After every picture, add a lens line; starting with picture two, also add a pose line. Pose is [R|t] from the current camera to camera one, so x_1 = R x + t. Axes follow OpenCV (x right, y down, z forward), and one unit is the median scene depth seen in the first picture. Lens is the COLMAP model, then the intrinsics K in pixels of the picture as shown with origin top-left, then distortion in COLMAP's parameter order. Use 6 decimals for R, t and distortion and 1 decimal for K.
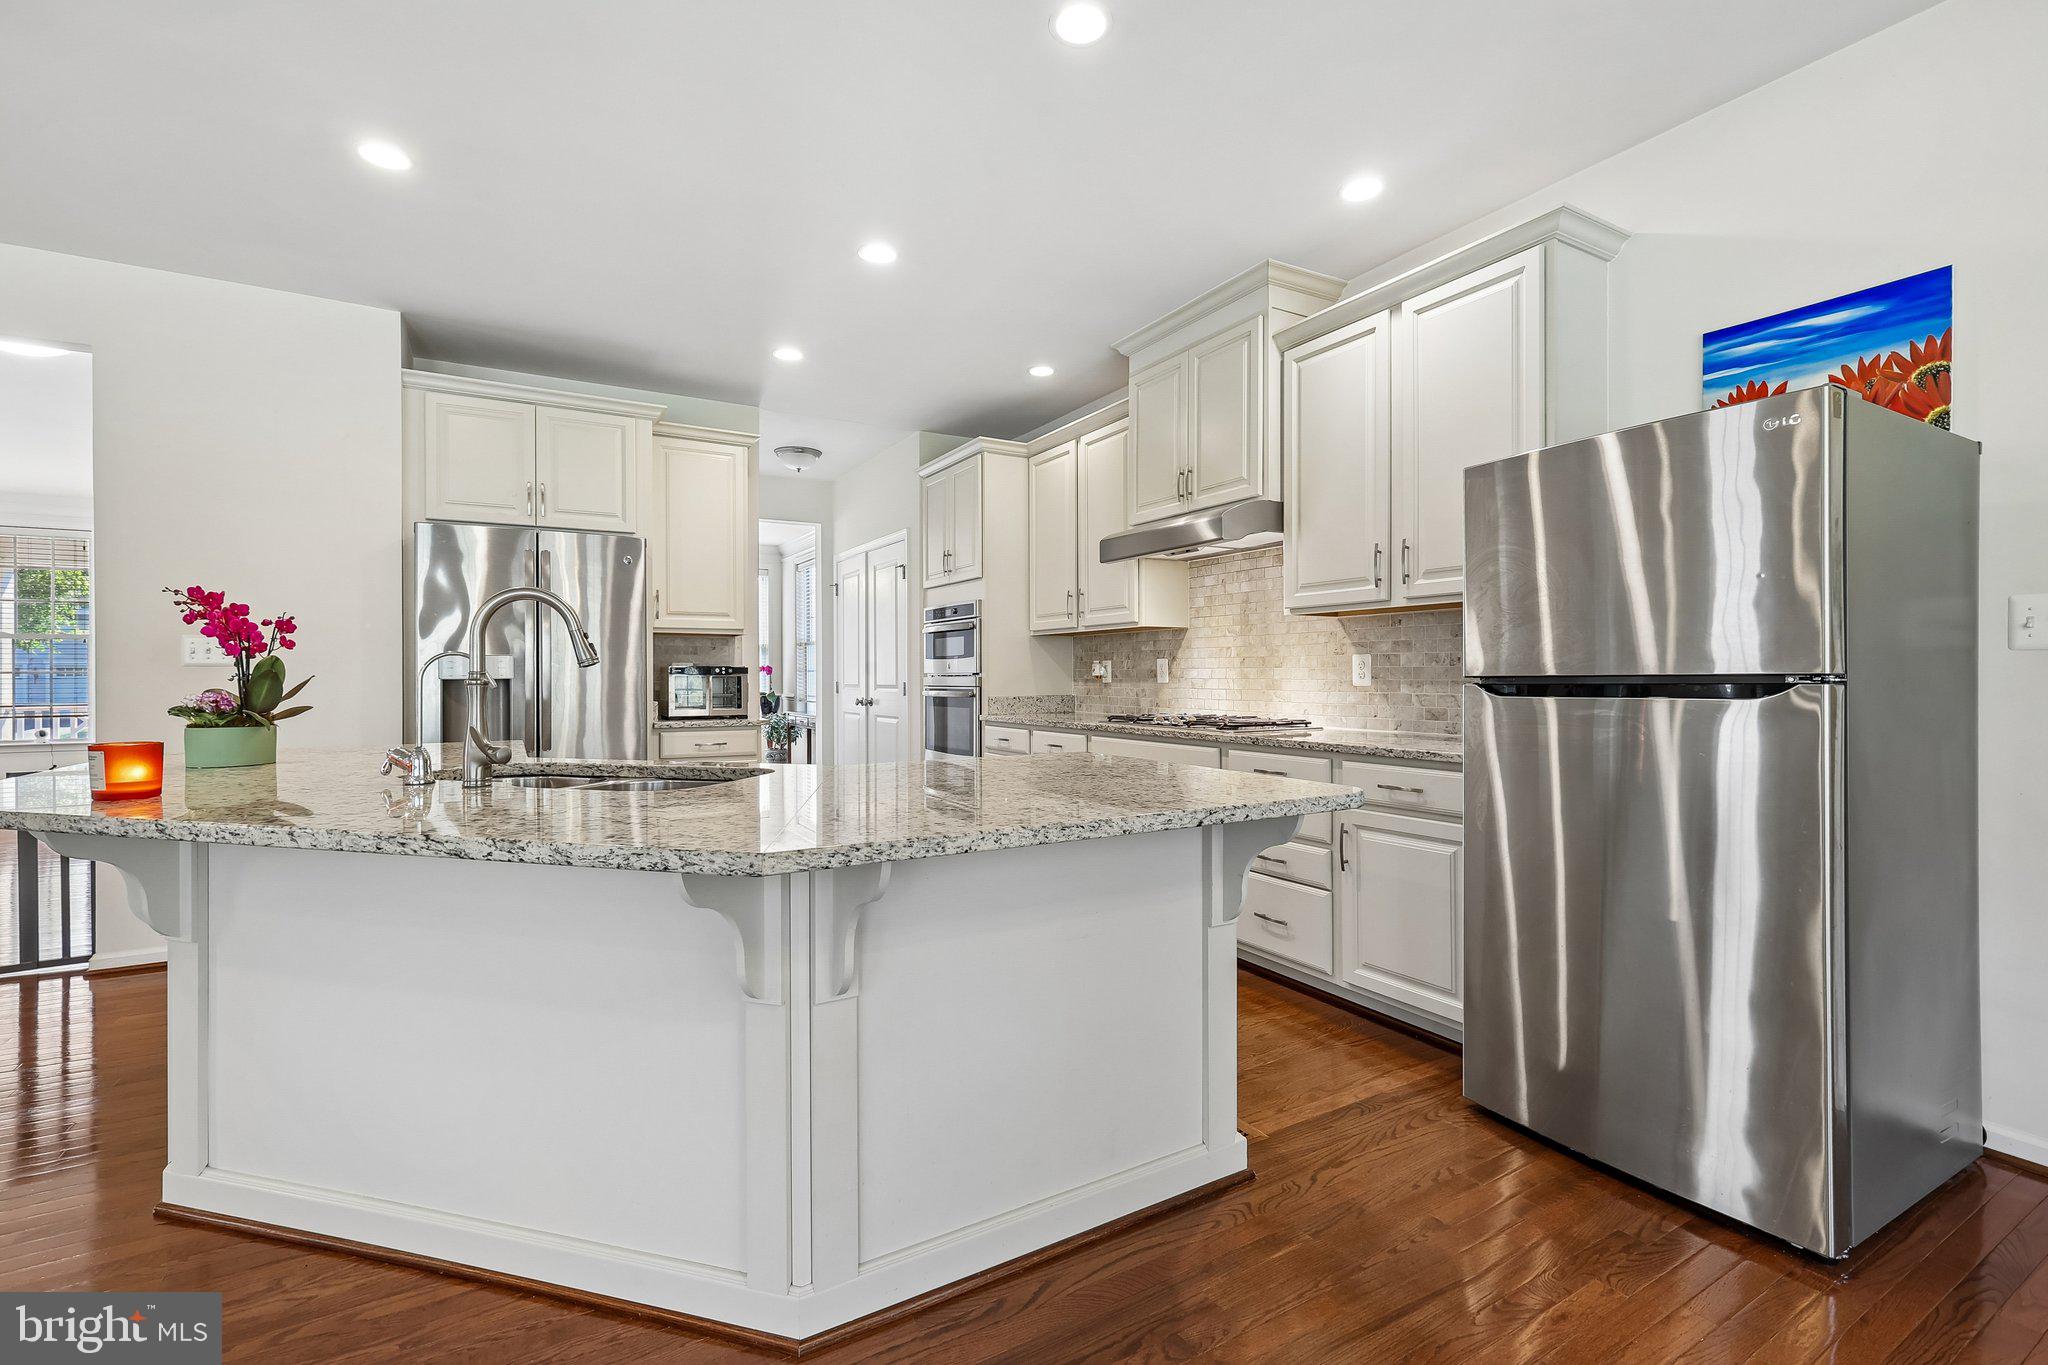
lens RADIAL K [[893.4, 0, 1028.7], [0, 893.4, 673.0], [0, 0, 1]] dist [0.000206, 0.000008]
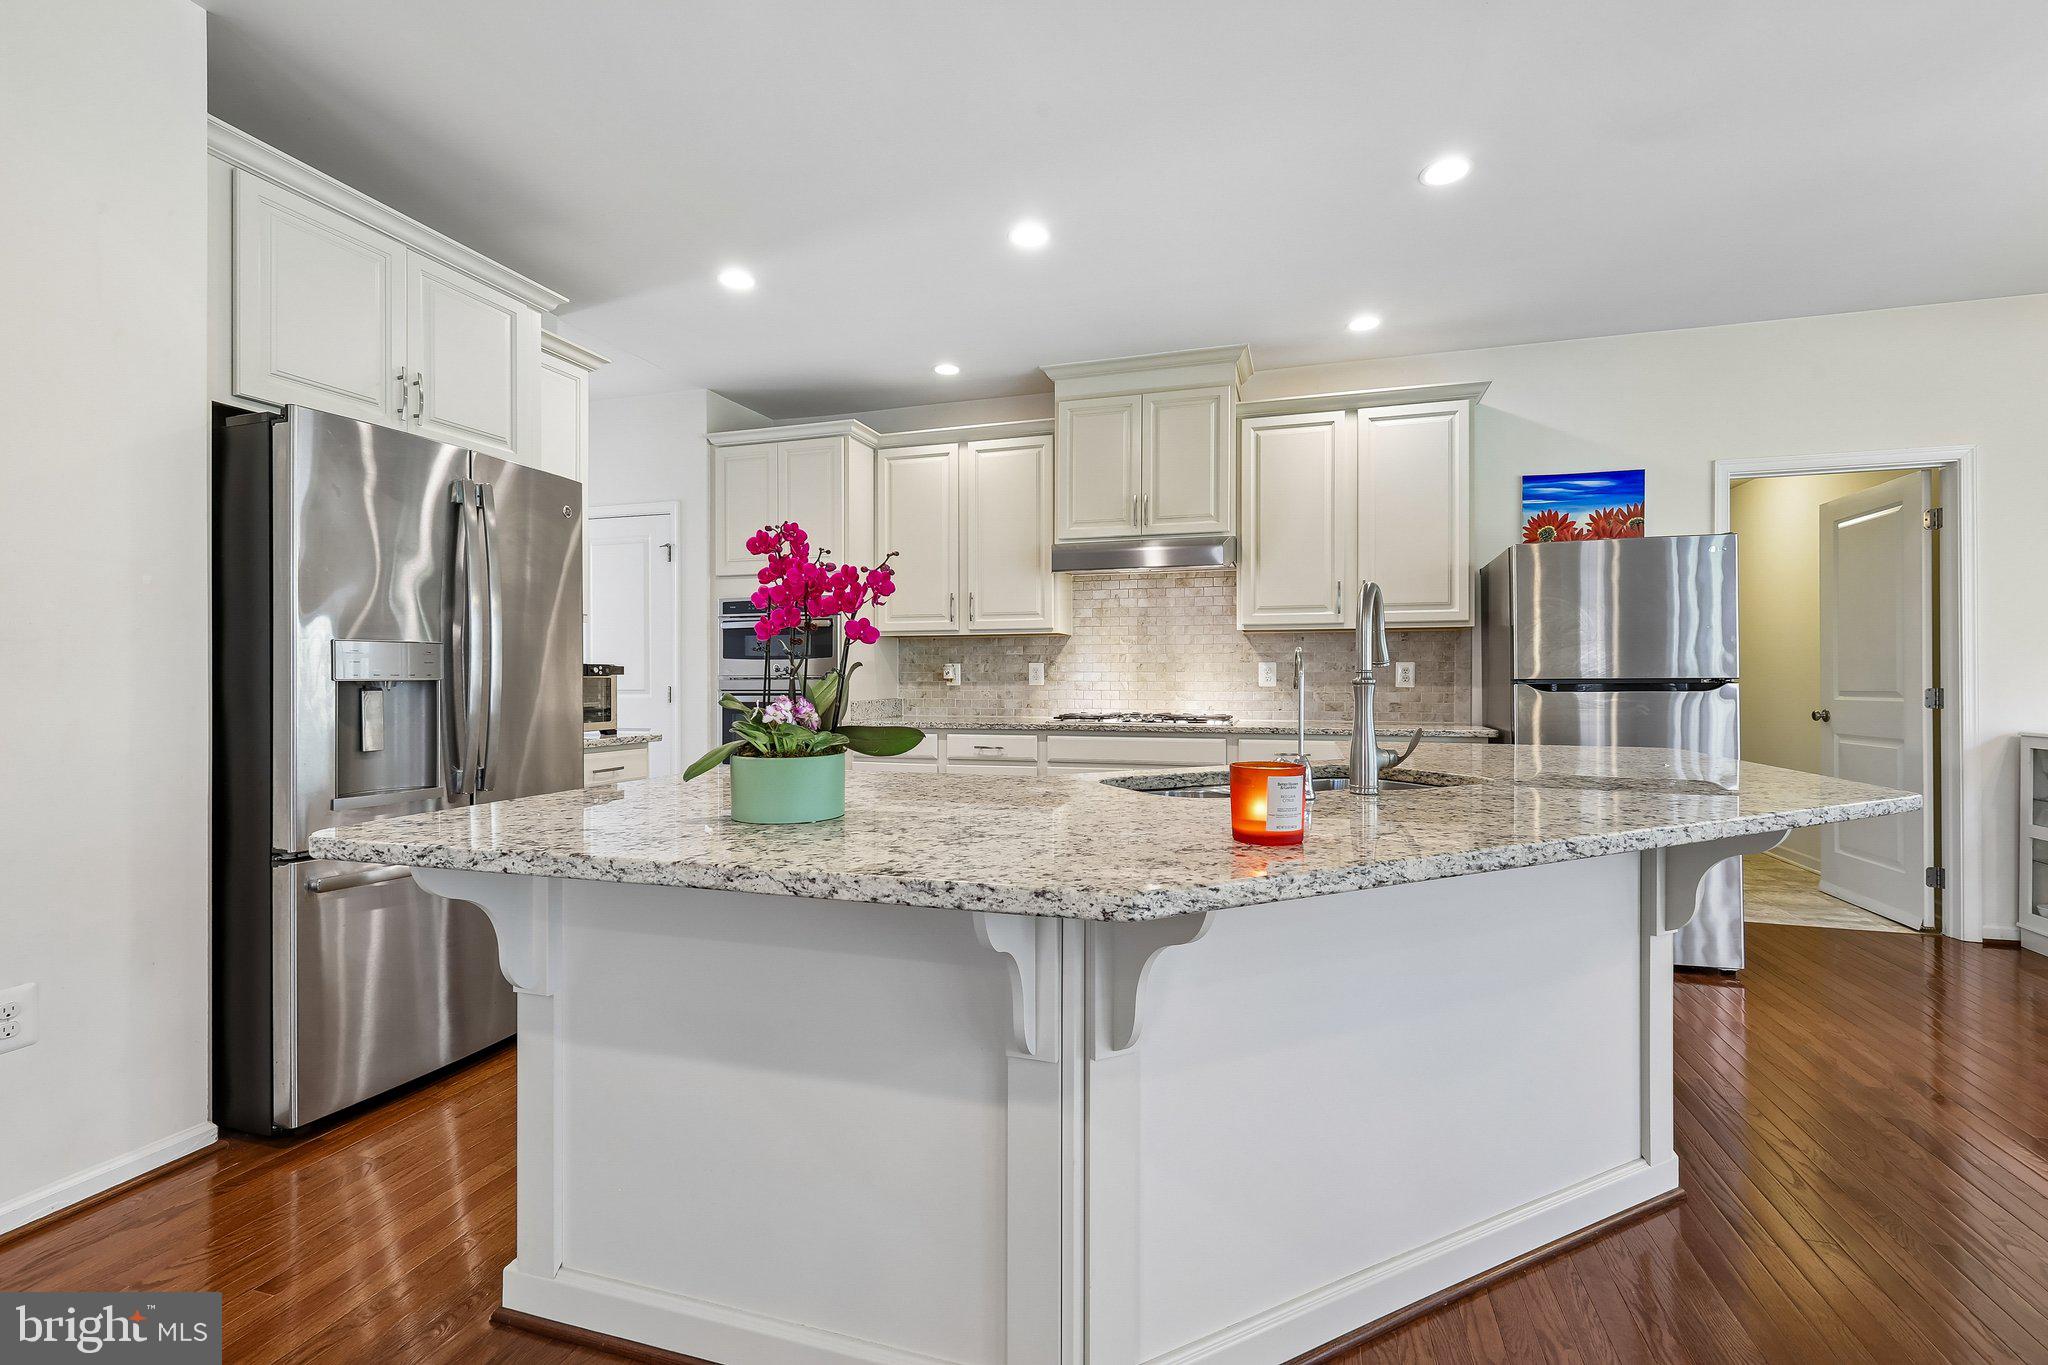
lens RADIAL K [[893.4, 0, 1027.1], [0, 893.4, 672.1], [0, 0, 1]] dist [0.000206, 0.000008]
pose [[0.737946, 0.007993, 0.674812, -0.710965], [-0.003830, 0.999963, -0.007656, 0.004082], [-0.674849, 0.003065, 0.737950, 0.259713]]
